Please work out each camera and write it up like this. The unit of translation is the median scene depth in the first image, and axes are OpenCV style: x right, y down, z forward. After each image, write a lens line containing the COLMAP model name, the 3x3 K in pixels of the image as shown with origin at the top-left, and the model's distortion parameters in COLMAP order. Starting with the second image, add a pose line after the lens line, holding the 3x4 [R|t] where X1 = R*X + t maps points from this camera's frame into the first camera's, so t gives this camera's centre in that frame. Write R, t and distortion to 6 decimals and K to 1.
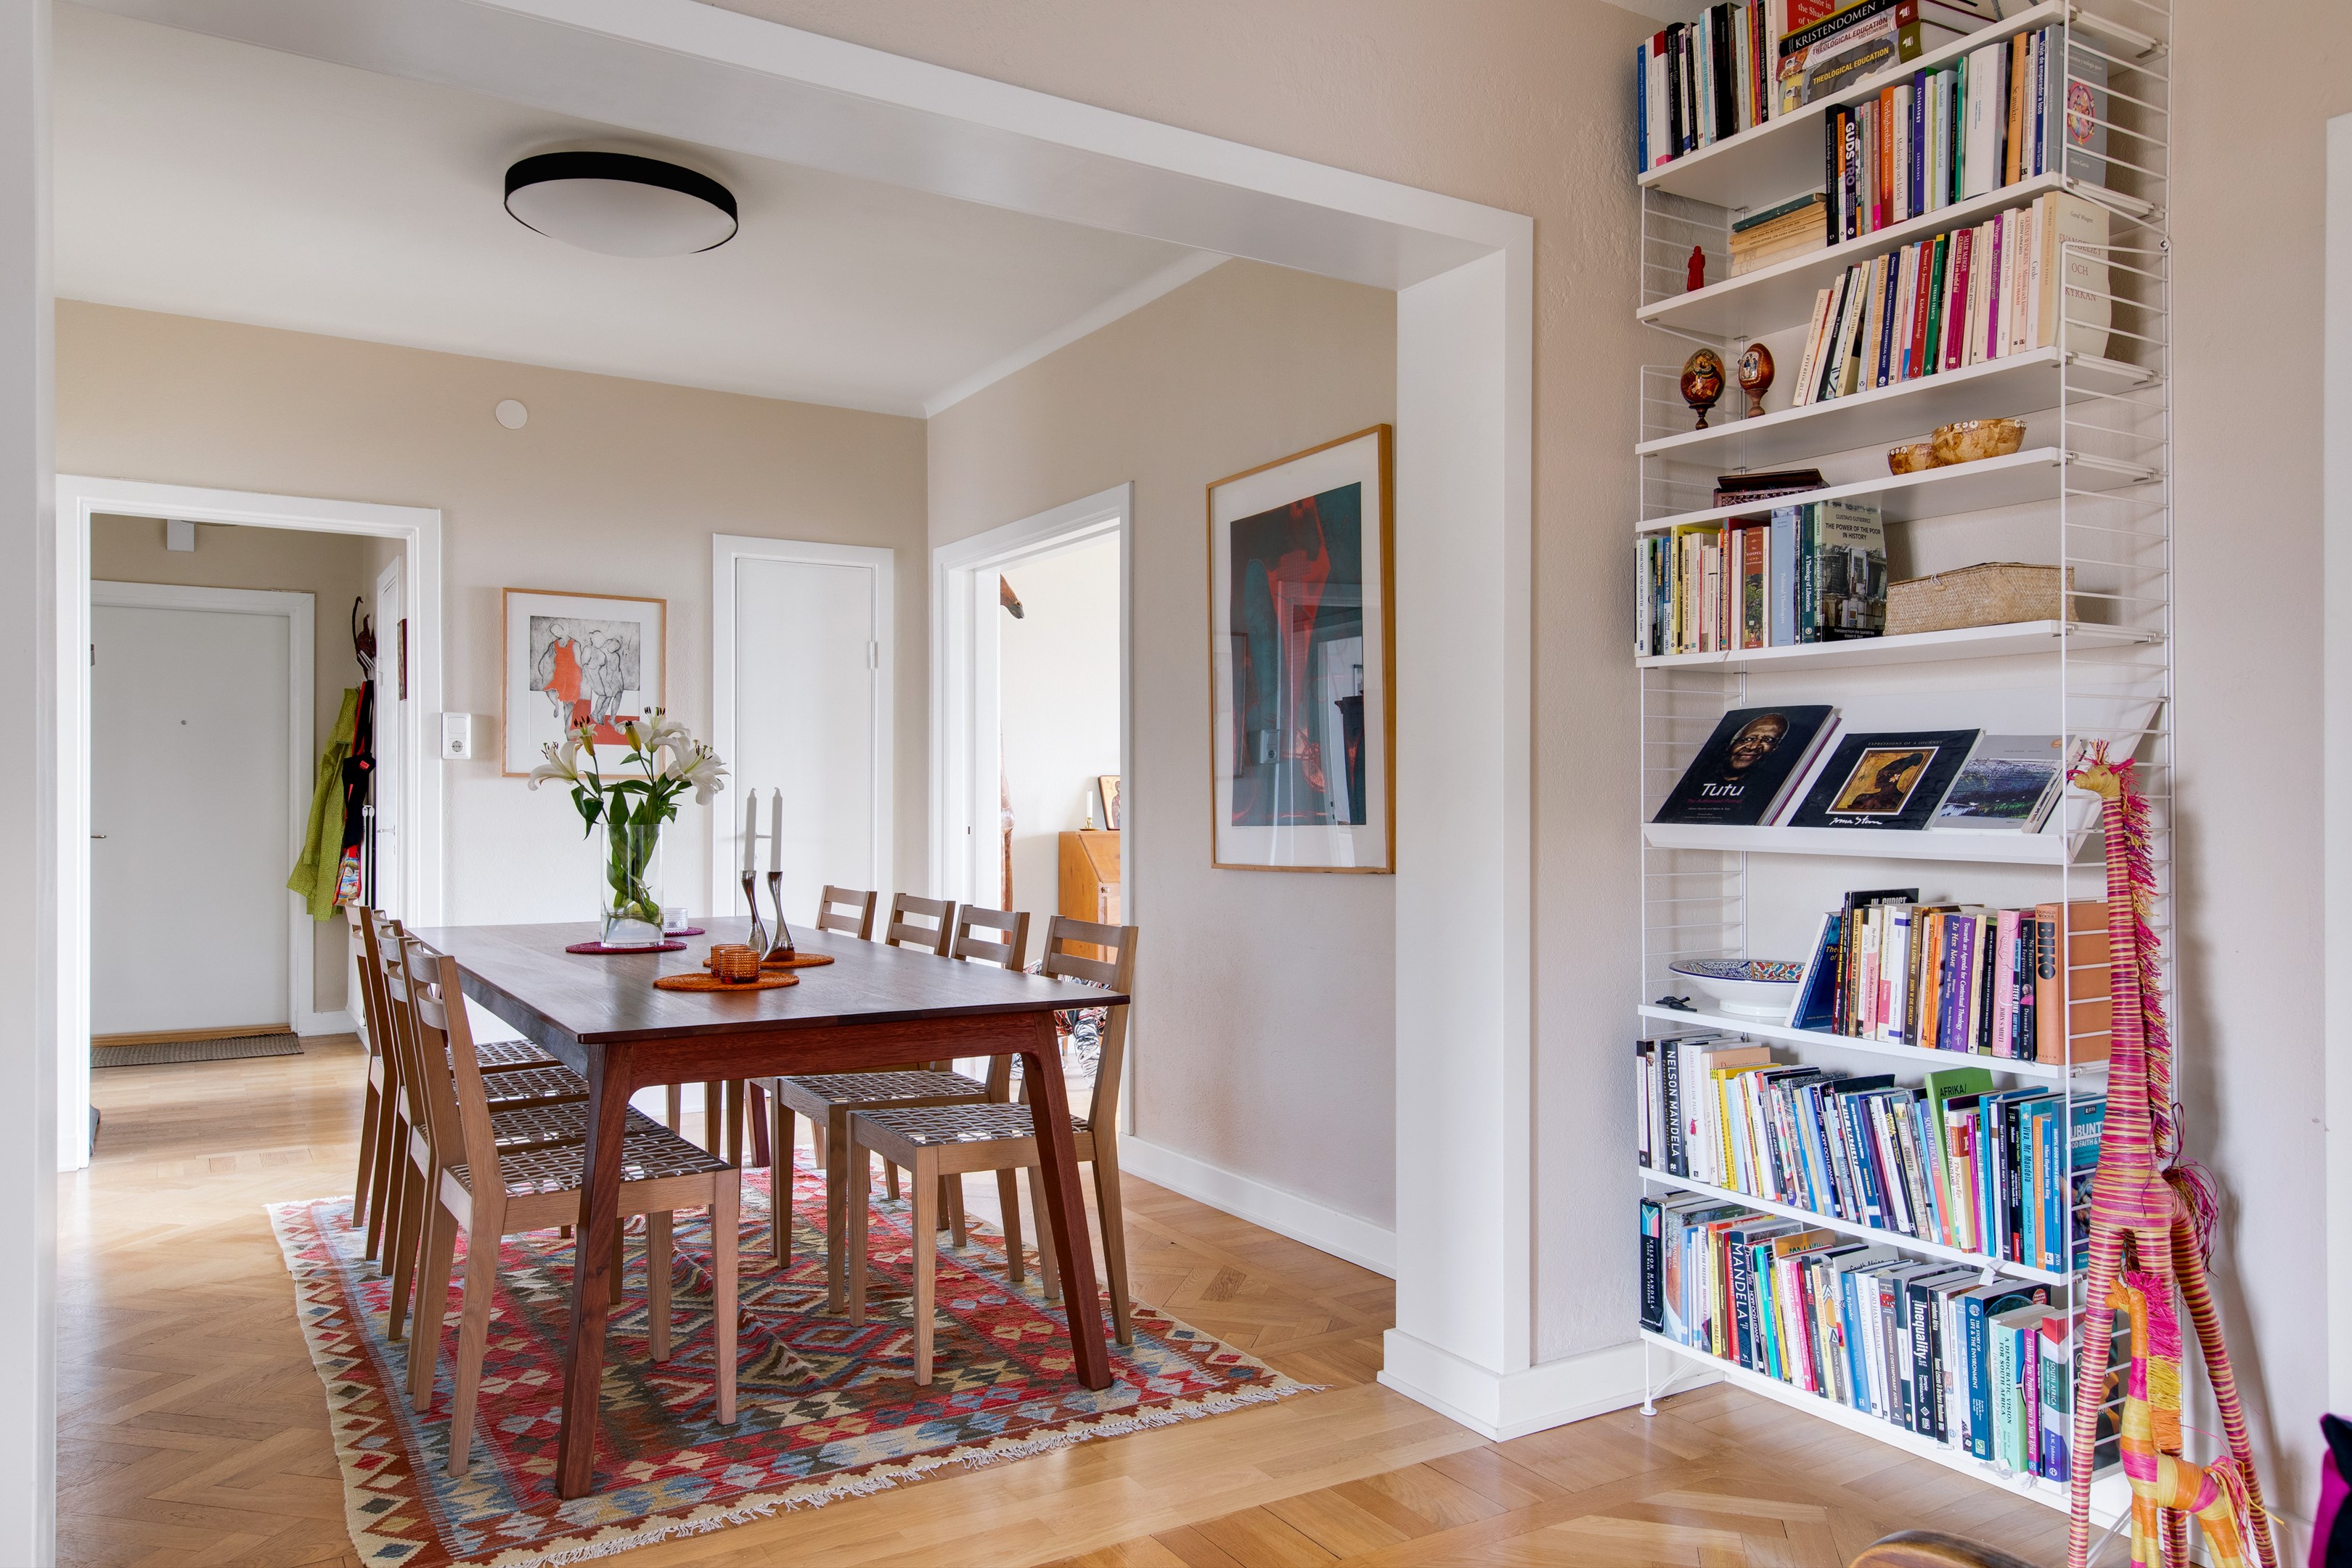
lens RADIAL K [[1675.8, 0, 1168.5], [0, 1675.8, 787.2], [0, 0, 1]] dist [0.006090, 0.003760]
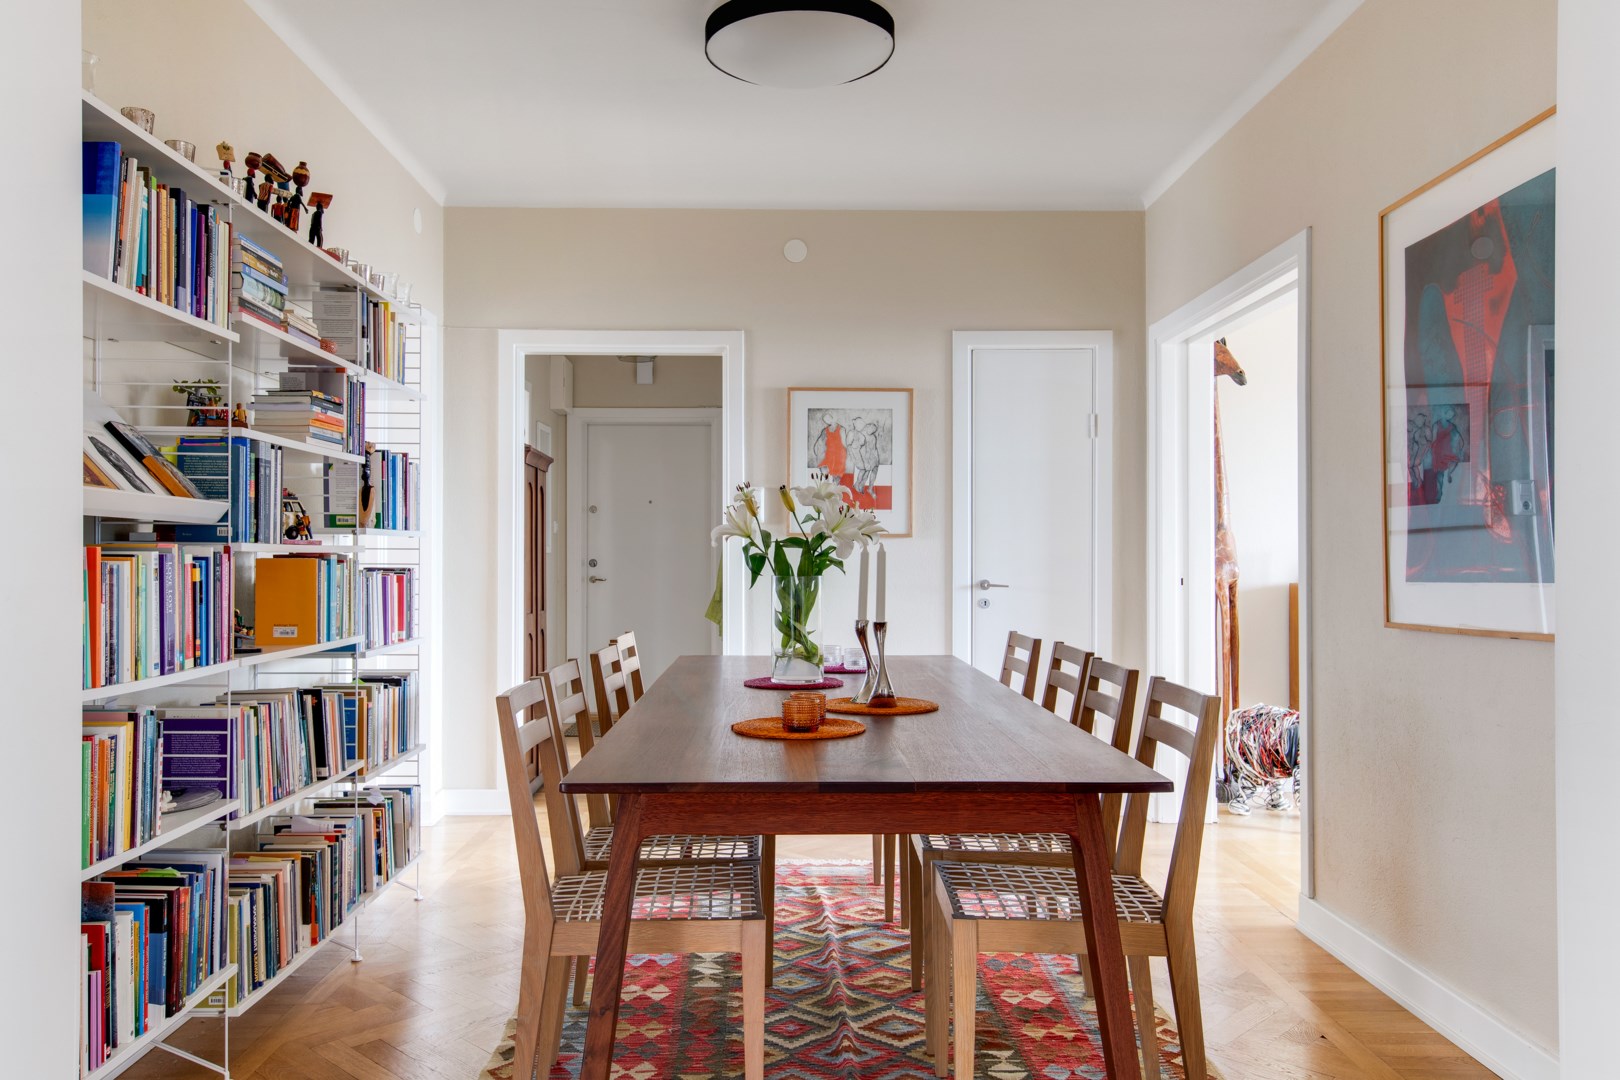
lens RADIAL K [[1177.5, 0, 817.4], [0, 1177.5, 541.8], [0, 0, 1]] dist [0.015348, 0.003888]
pose [[0.854421, -0.008026, -0.519520, 0.100397], [0.006798, 0.999968, -0.004268, 0.002270], [0.519537, 0.000115, 0.854448, 0.291475]]
